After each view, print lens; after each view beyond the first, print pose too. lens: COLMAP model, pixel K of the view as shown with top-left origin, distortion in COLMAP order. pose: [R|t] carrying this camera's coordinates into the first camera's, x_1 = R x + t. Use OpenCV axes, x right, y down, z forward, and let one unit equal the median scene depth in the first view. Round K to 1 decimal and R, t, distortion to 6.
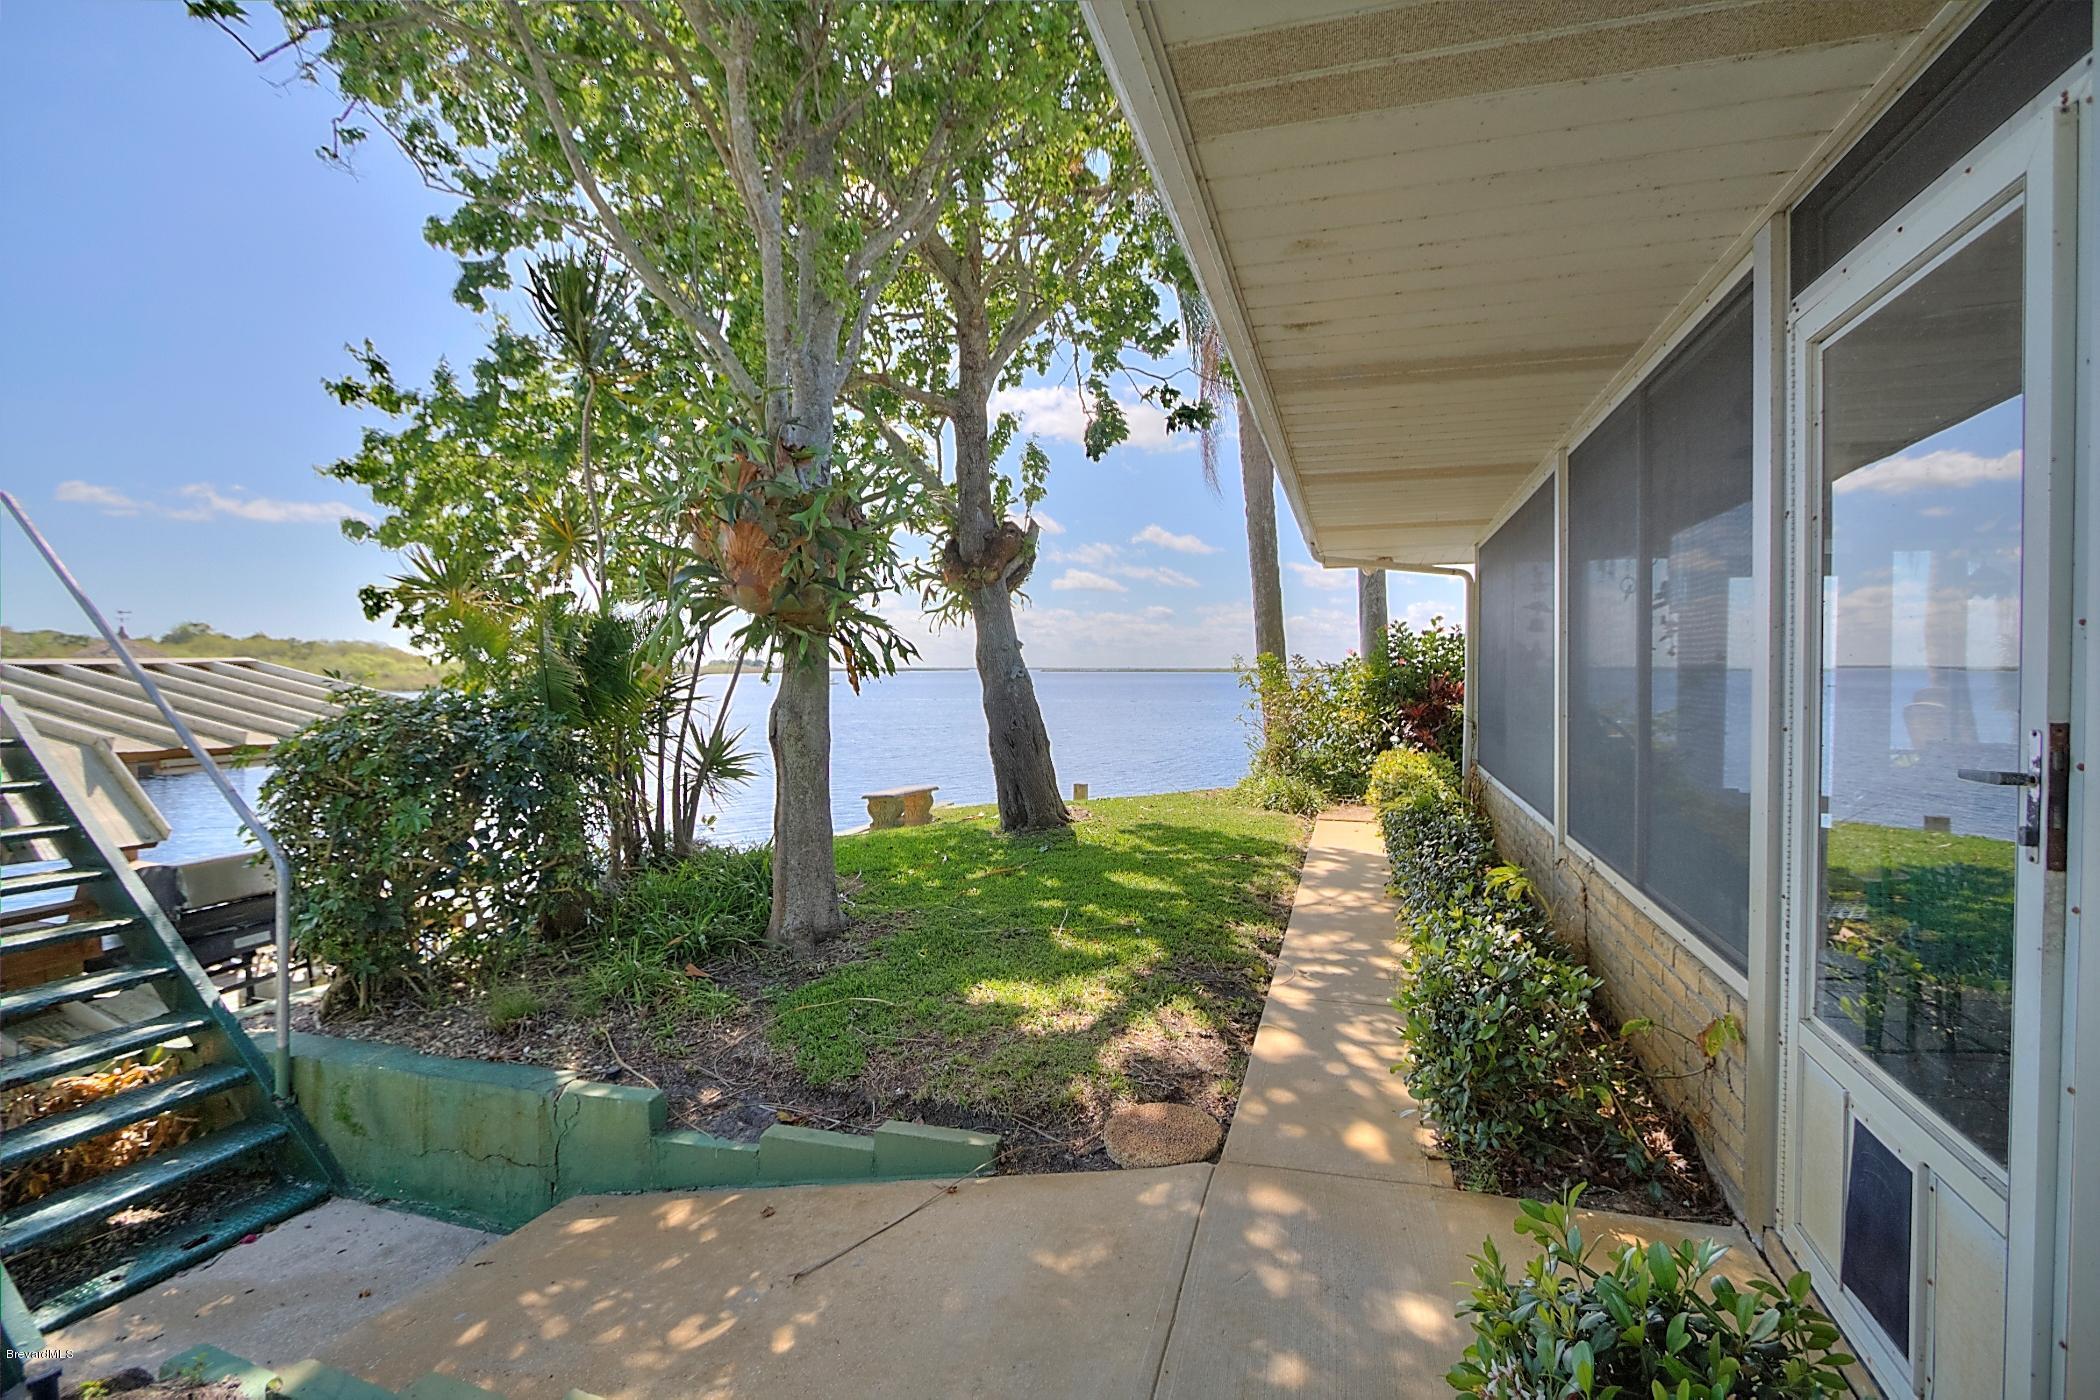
lens RADIAL K [[984.6, 0, 1054.9], [0, 984.6, 686.9], [0, 0, 1]] dist [-0.000978, -0.000045]
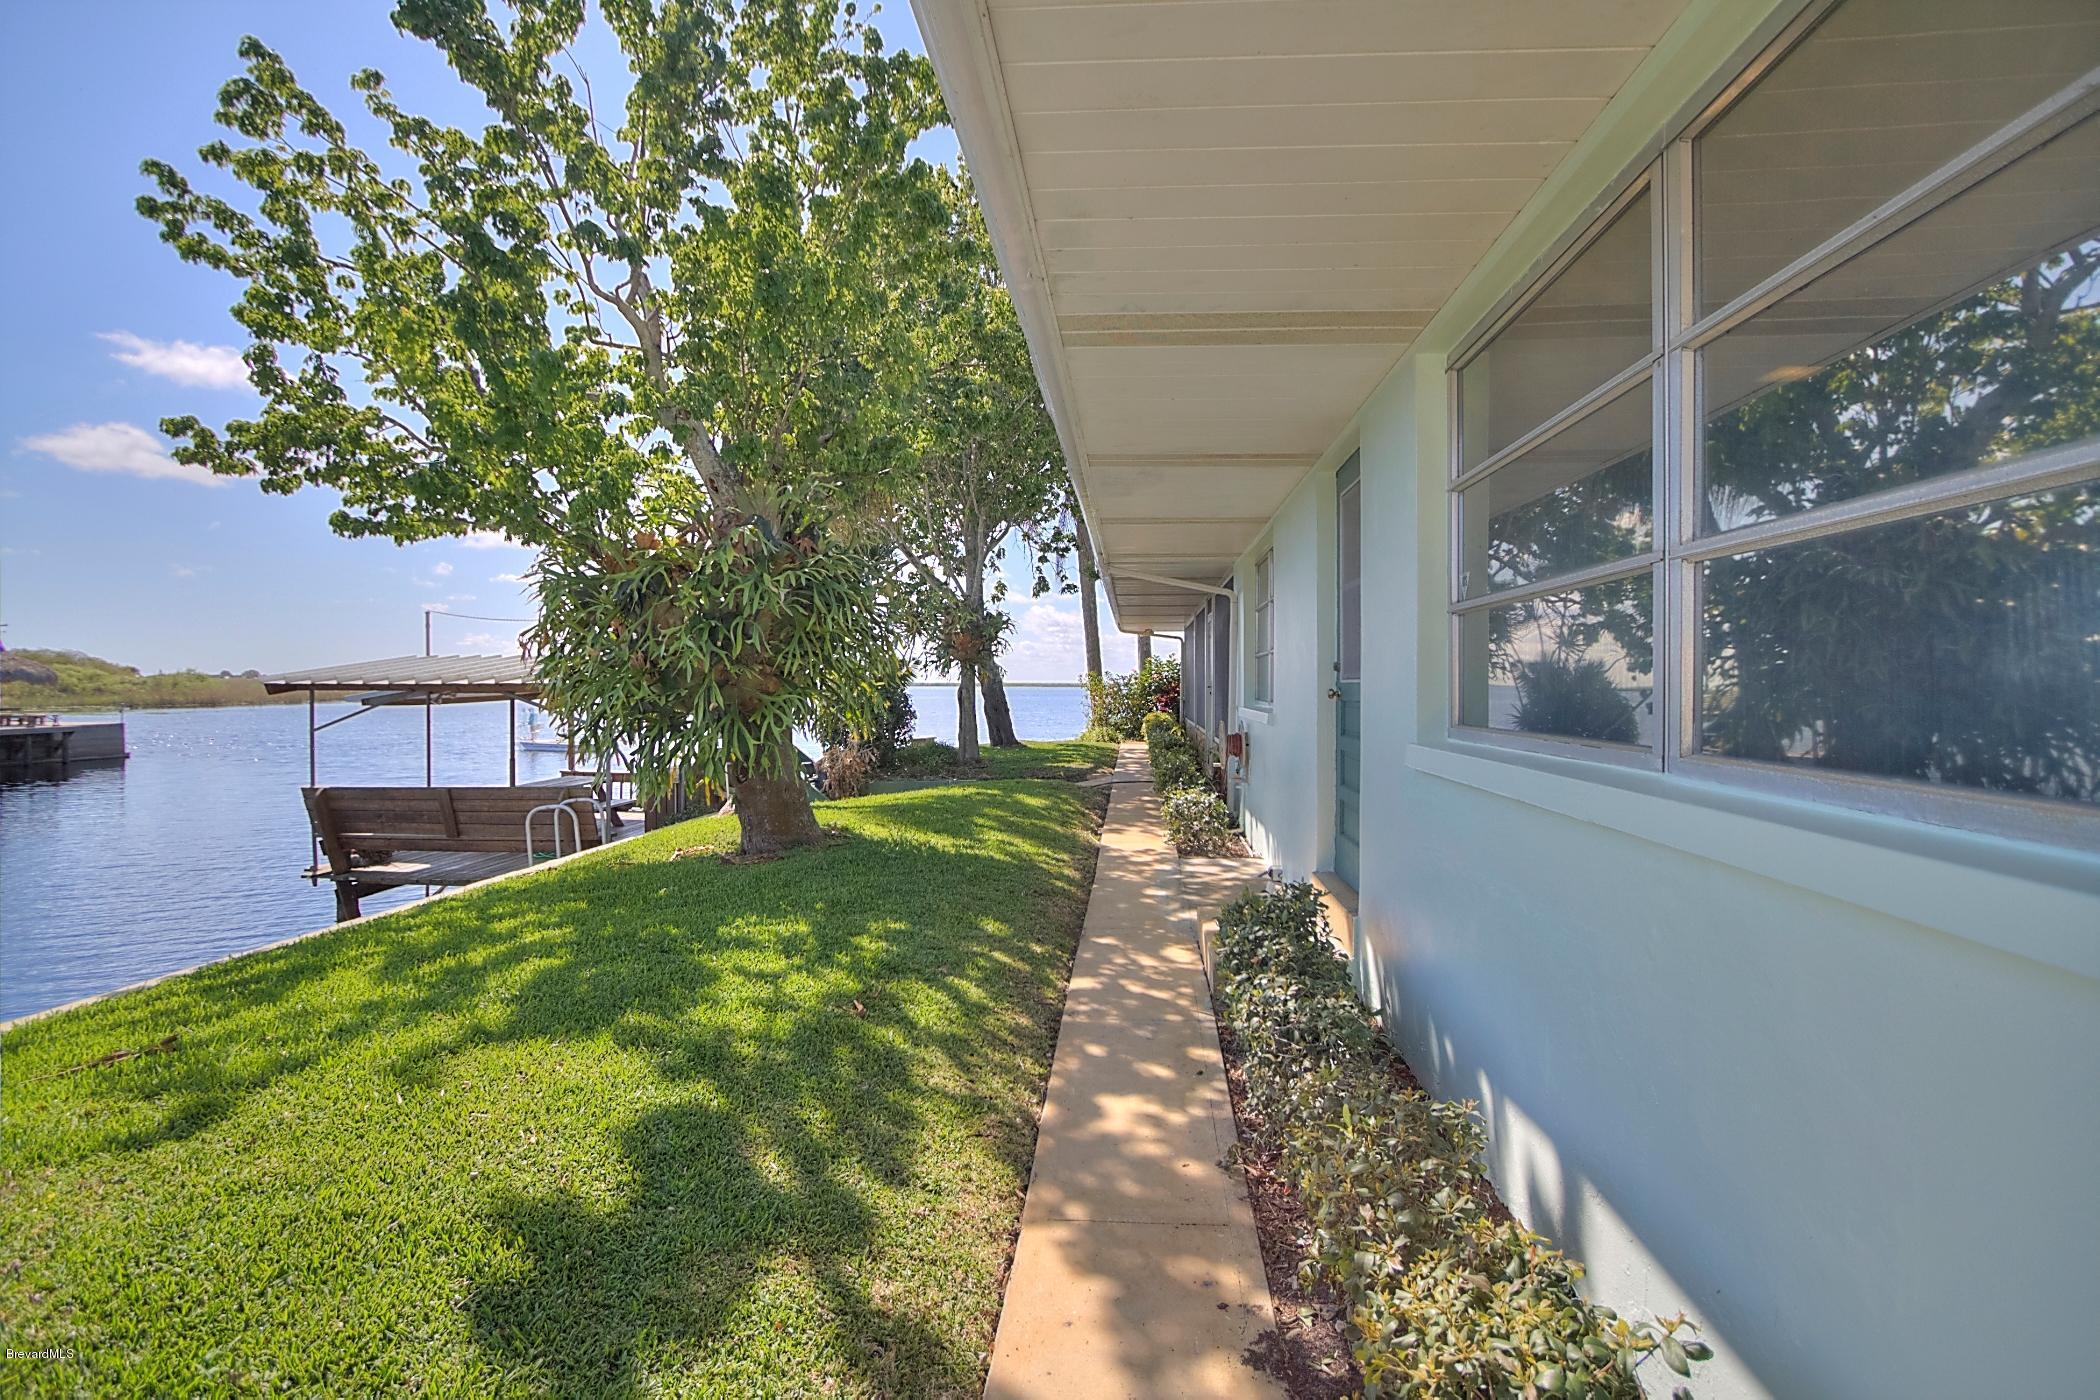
lens RADIAL K [[984.6, 0, 1054.9], [0, 984.6, 686.9], [0, 0, 1]] dist [-0.000978, -0.000045]
pose [[0.972350, -0.012241, 0.233207, -0.422497], [0.013108, 0.999912, -0.002171, 0.001454], [-0.233159, 0.005168, 0.972425, -1.211716]]
